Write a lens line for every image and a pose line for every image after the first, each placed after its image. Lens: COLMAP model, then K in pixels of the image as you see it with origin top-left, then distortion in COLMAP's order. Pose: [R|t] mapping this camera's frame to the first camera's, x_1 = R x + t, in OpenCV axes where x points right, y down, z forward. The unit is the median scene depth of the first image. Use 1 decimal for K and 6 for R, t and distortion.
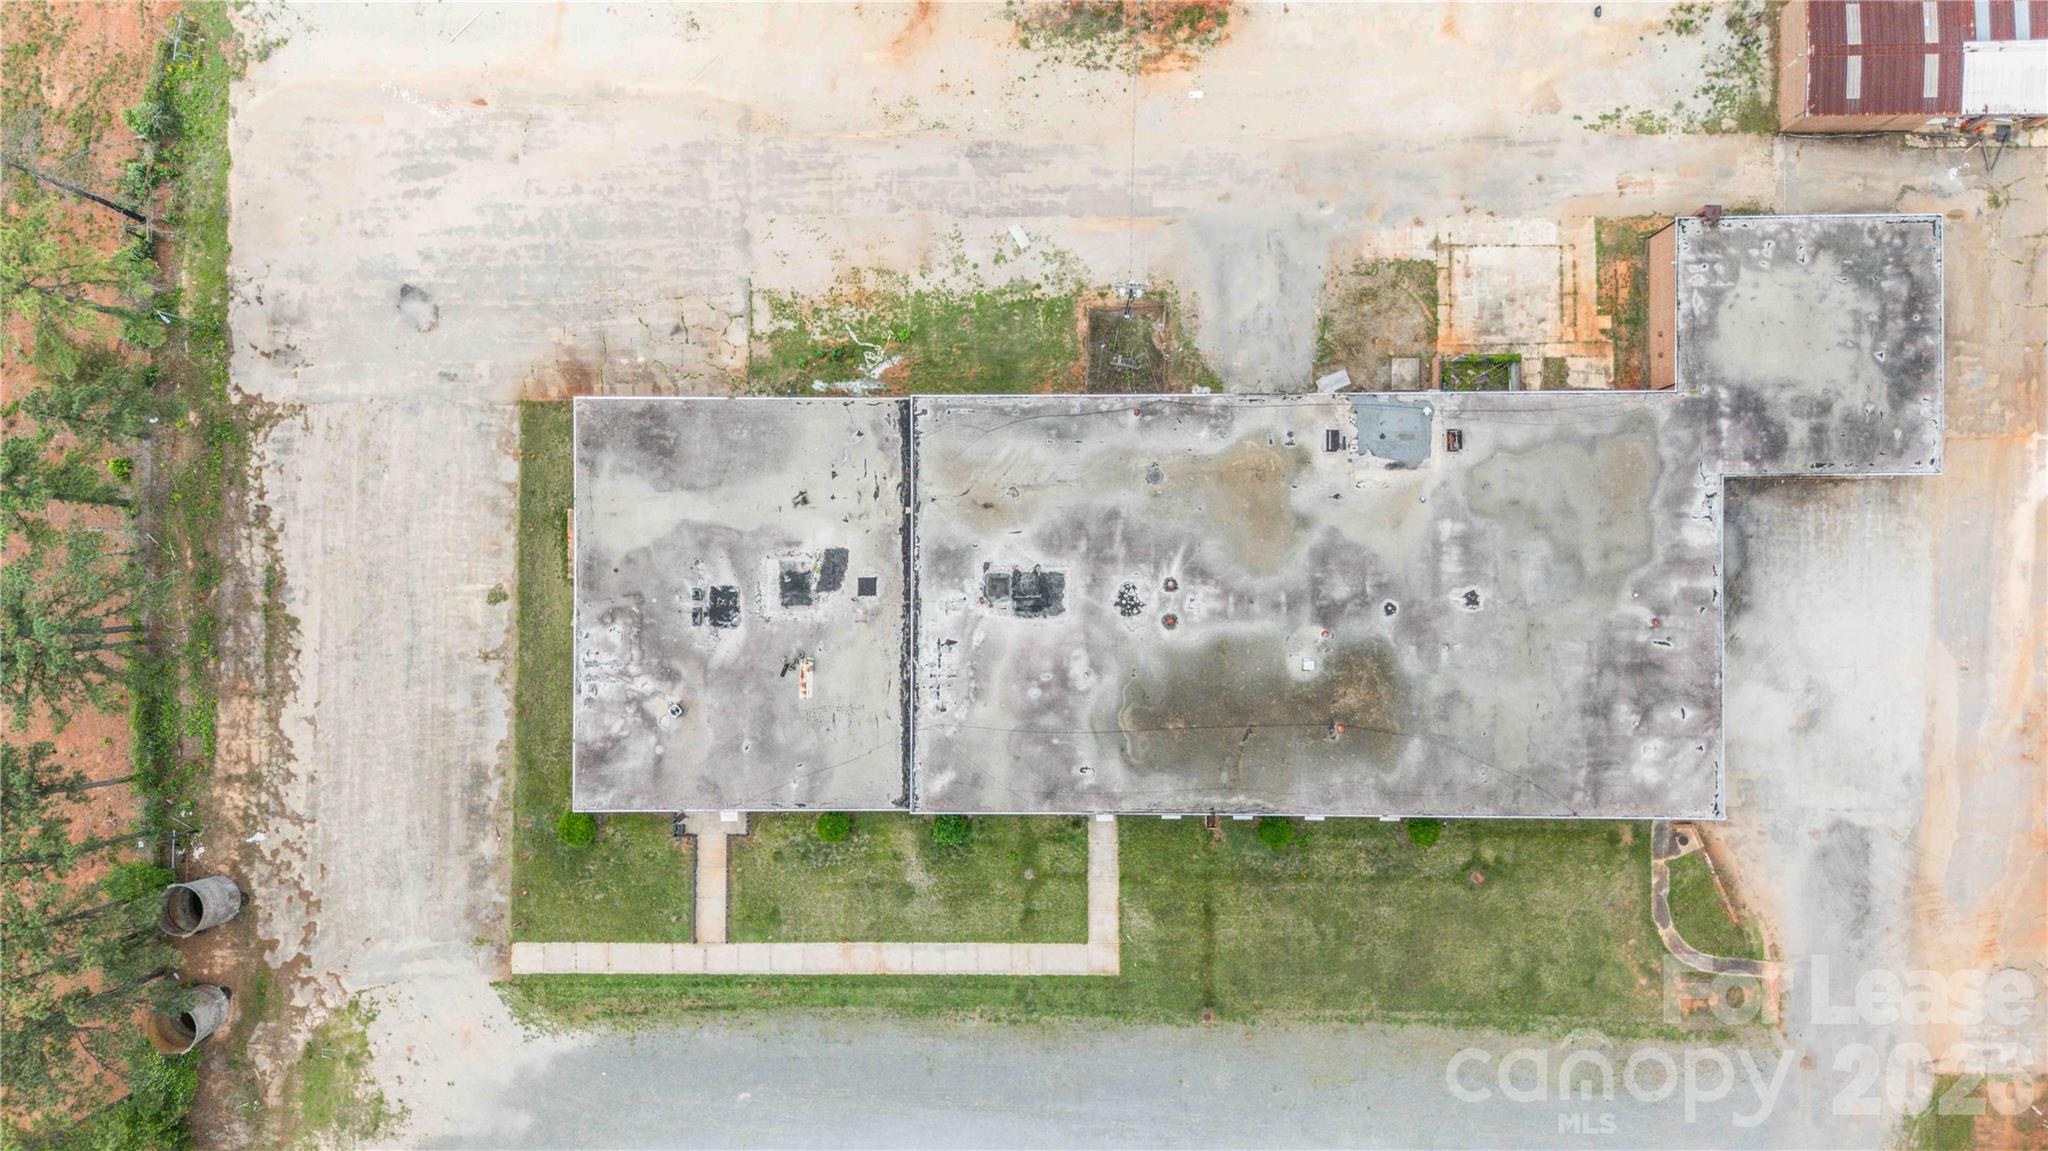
lens RADIAL K [[1504.2, 0, 1024.0], [0, 1504.2, 575.5], [0, 0, 1]] dist [0.077899, -0.069631]
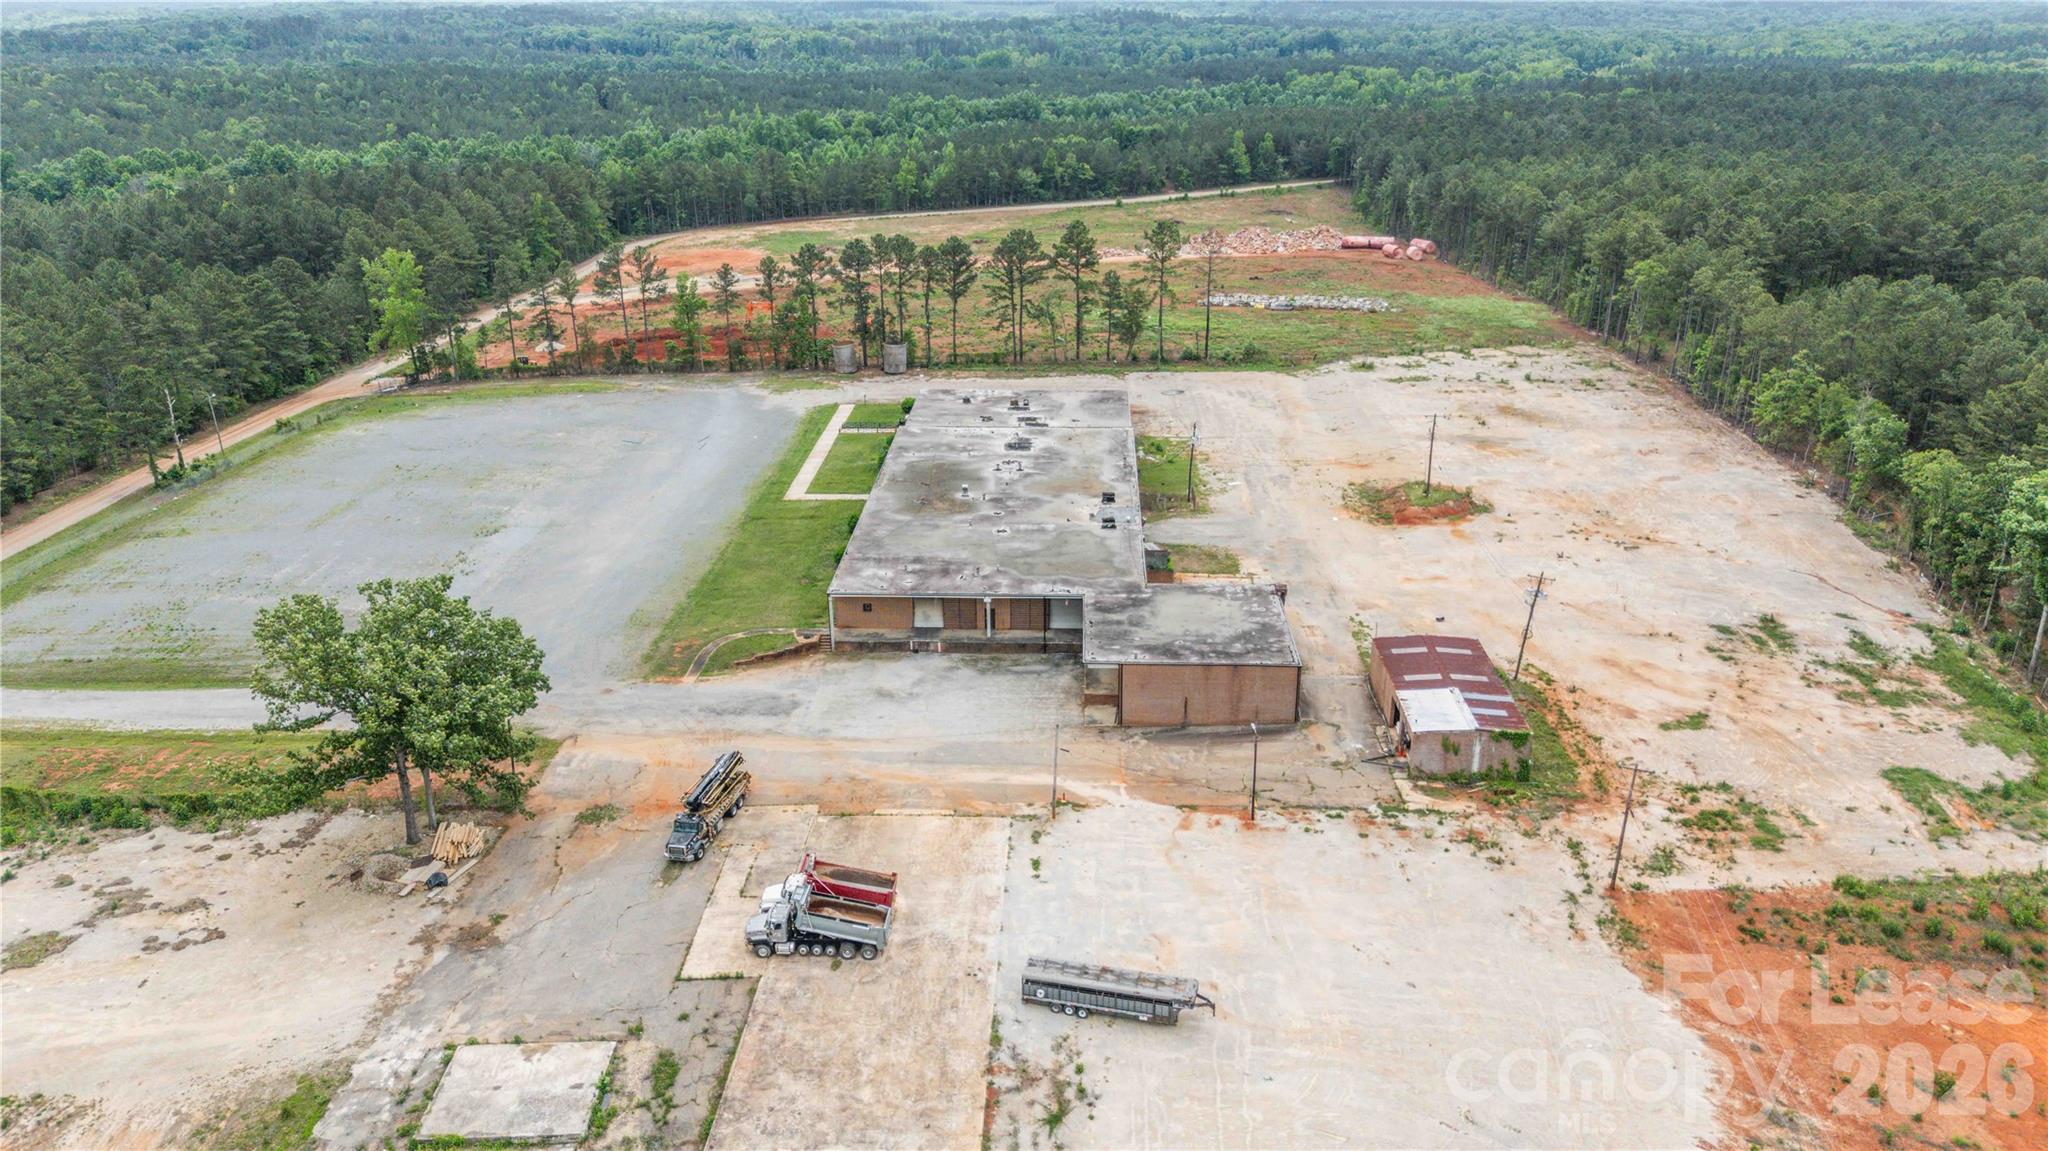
lens RADIAL K [[1504.2, 0, 1024.0], [0, 1504.2, 575.5], [0, 0, 1]] dist [0.077899, -0.069631]
pose [[-0.042021, 0.387199, -0.921038, 1.581609], [-0.998949, 0.000586, 0.045822, -0.070172], [0.018282, 0.921996, 0.386767, 0.454042]]
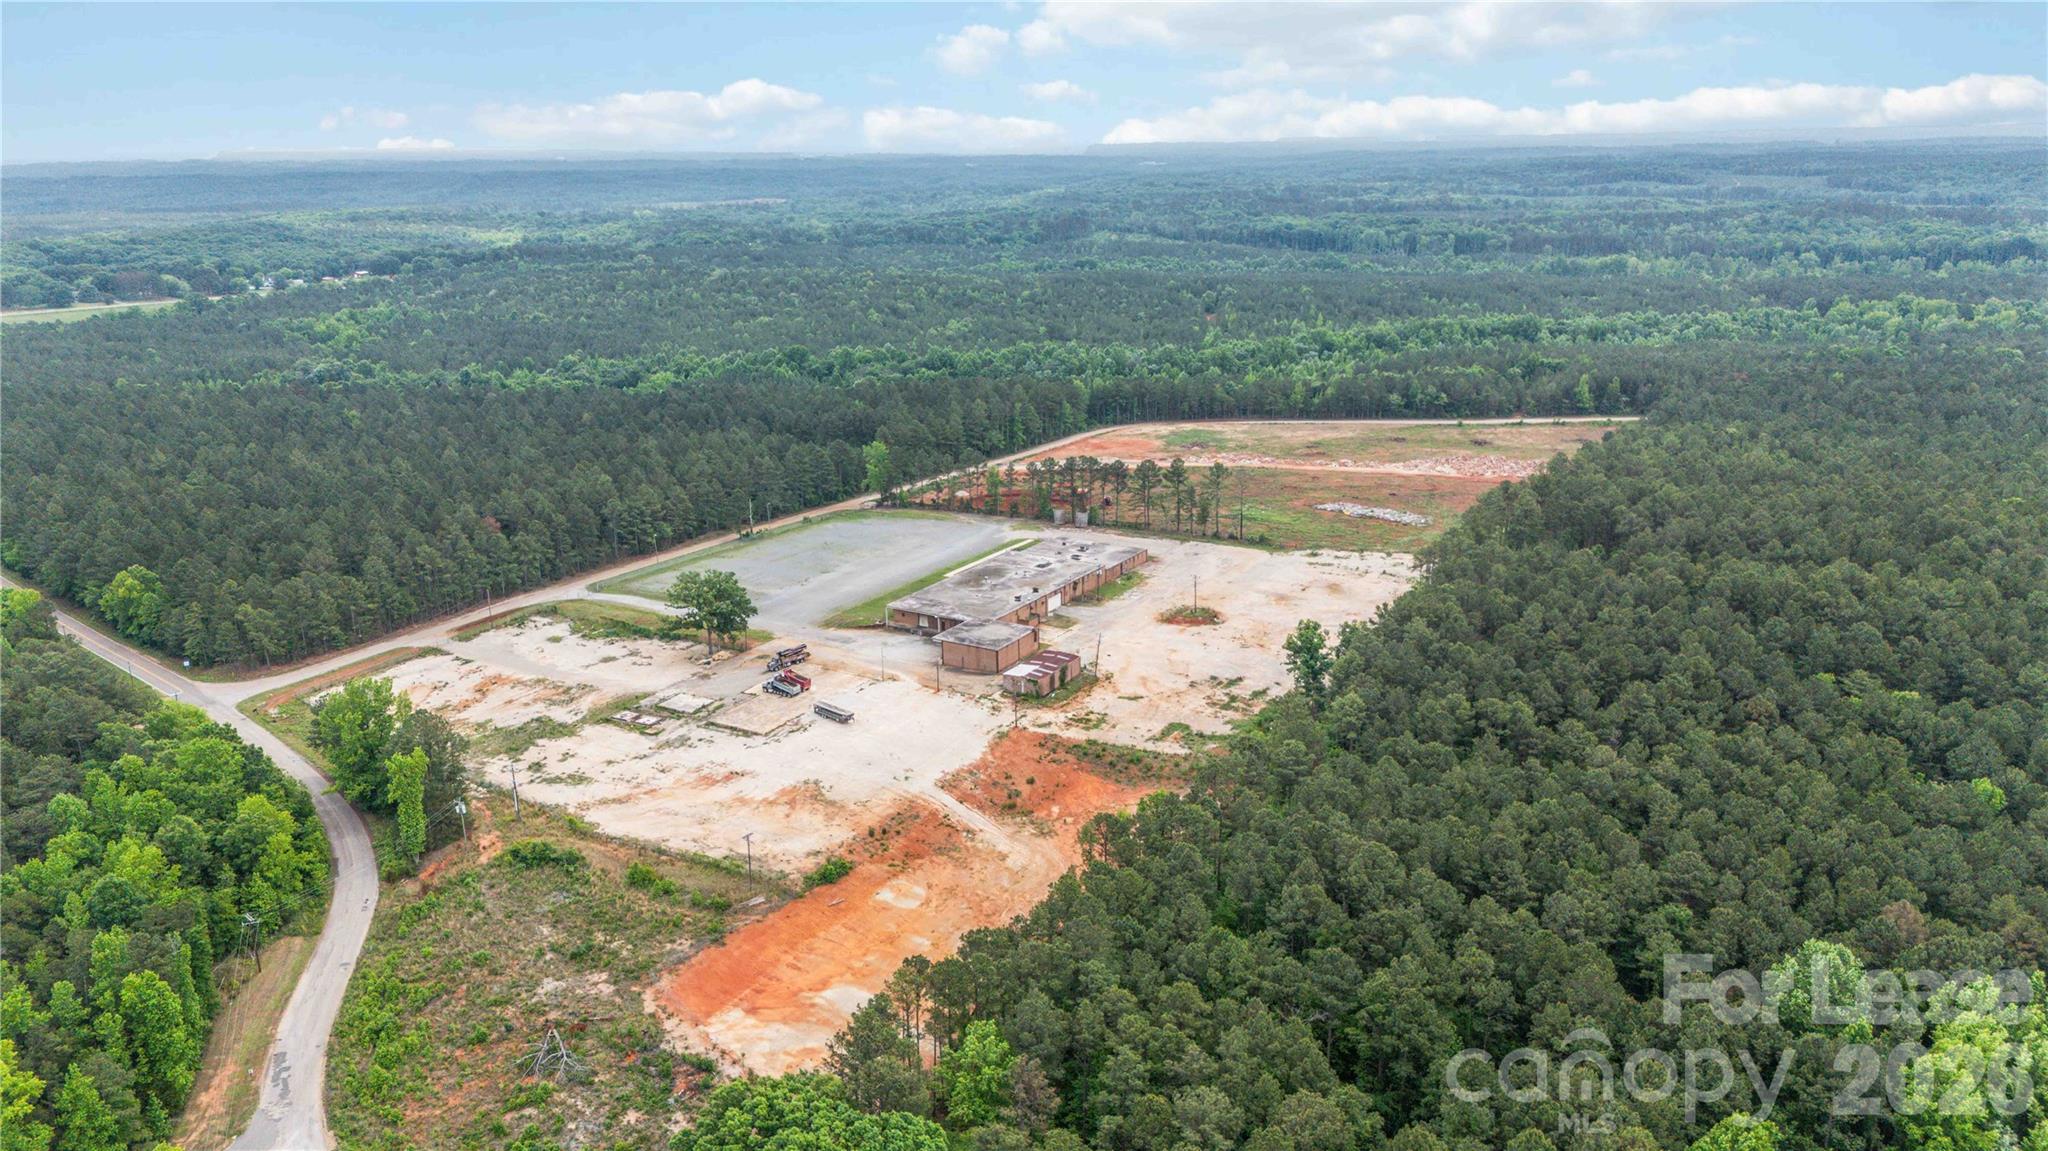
lens RADIAL K [[1504.2, 0, 1024.0], [0, 1504.2, 575.5], [0, 0, 1]] dist [0.077899, -0.069631]
pose [[-0.526745, 0.267264, -0.806914, 2.890414], [-0.849184, -0.123284, 0.513505, -1.769643], [0.037761, 0.955705, 0.291895, -0.051660]]
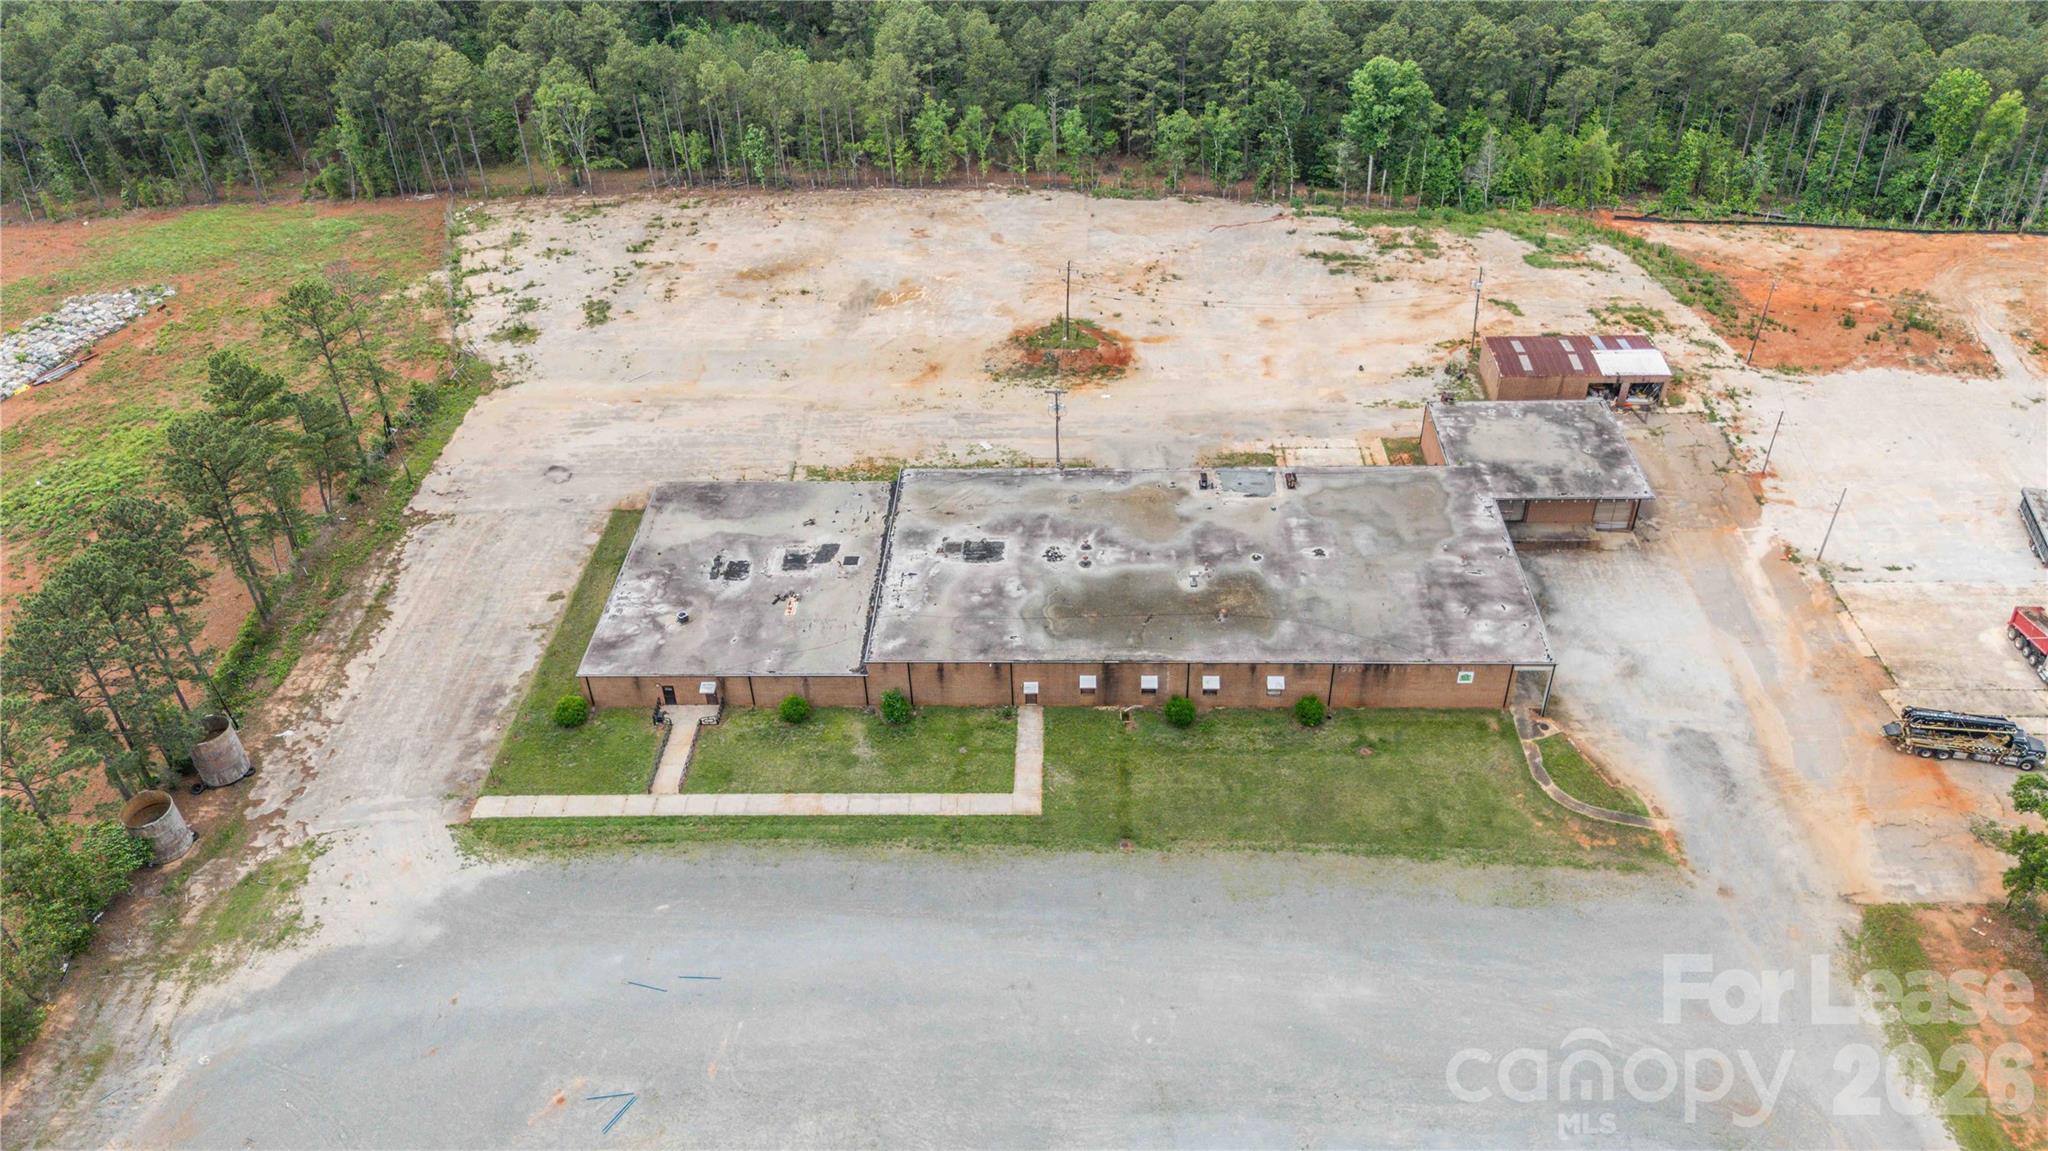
lens RADIAL K [[1496.1, 0, 1024.0], [0, 1496.1, 575.5], [0, 0, 1]] dist [0.120902, -0.193120]
pose [[0.999403, 0.016621, -0.030282, 0.080141], [-0.034153, 0.606907, -0.794039, 1.001688], [0.005181, 0.794599, 0.607113, 0.228510]]
